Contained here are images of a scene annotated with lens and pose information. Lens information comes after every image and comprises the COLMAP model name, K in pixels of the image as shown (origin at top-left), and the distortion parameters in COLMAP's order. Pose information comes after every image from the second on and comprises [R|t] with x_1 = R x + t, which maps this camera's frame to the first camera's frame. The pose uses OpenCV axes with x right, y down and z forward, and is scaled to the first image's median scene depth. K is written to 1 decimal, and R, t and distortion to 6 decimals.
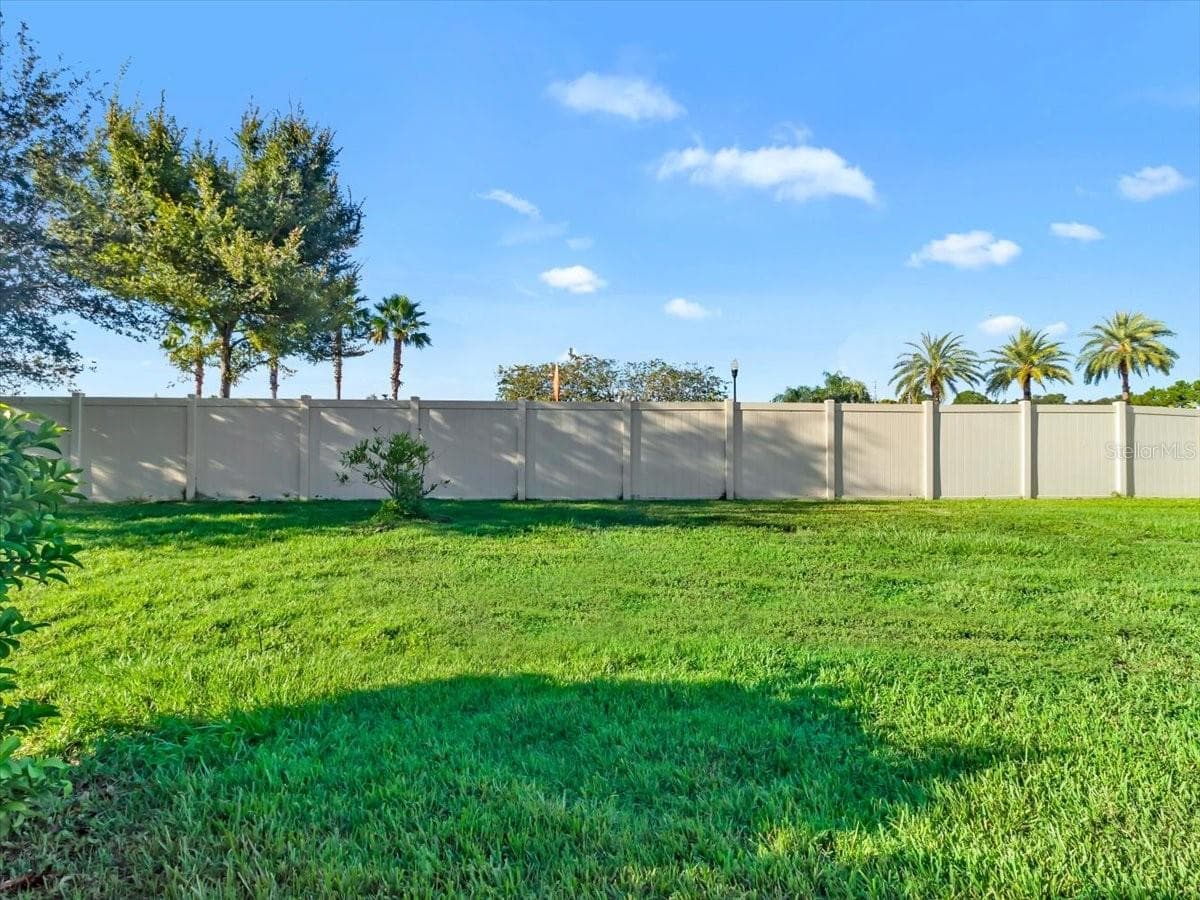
lens RADIAL K [[746.4, 0, 600.0], [0, 746.4, 450.0], [0, 0, 1]] dist [-0.005987, -0.000558]
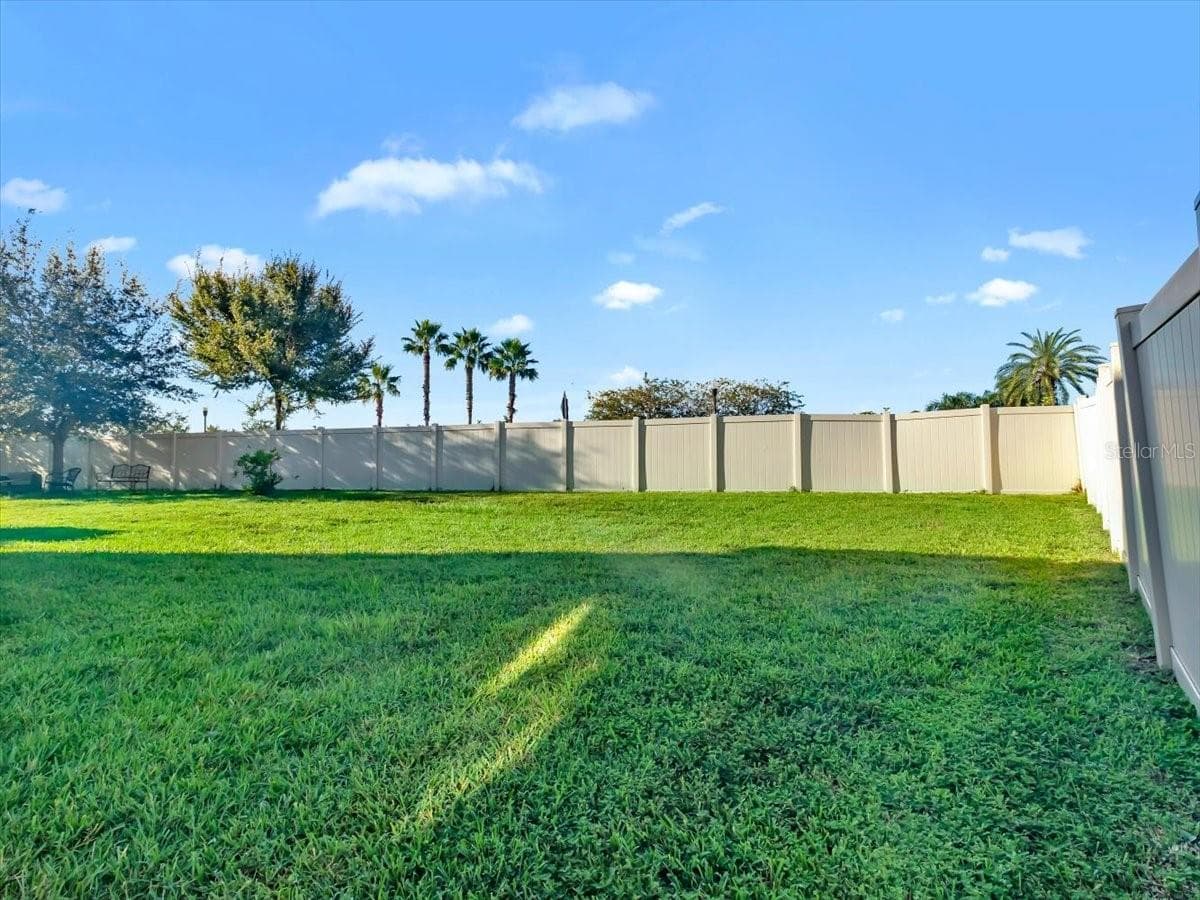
lens RADIAL K [[809.6, 0, 600.0], [0, 809.6, 450.0], [0, 0, 1]] dist [-0.009199, 0.001158]
pose [[0.896983, -0.020548, -0.441587, 0.839018], [0.008948, 0.999558, -0.028336, 0.026641], [0.441974, 0.021466, 0.896771, -0.242635]]
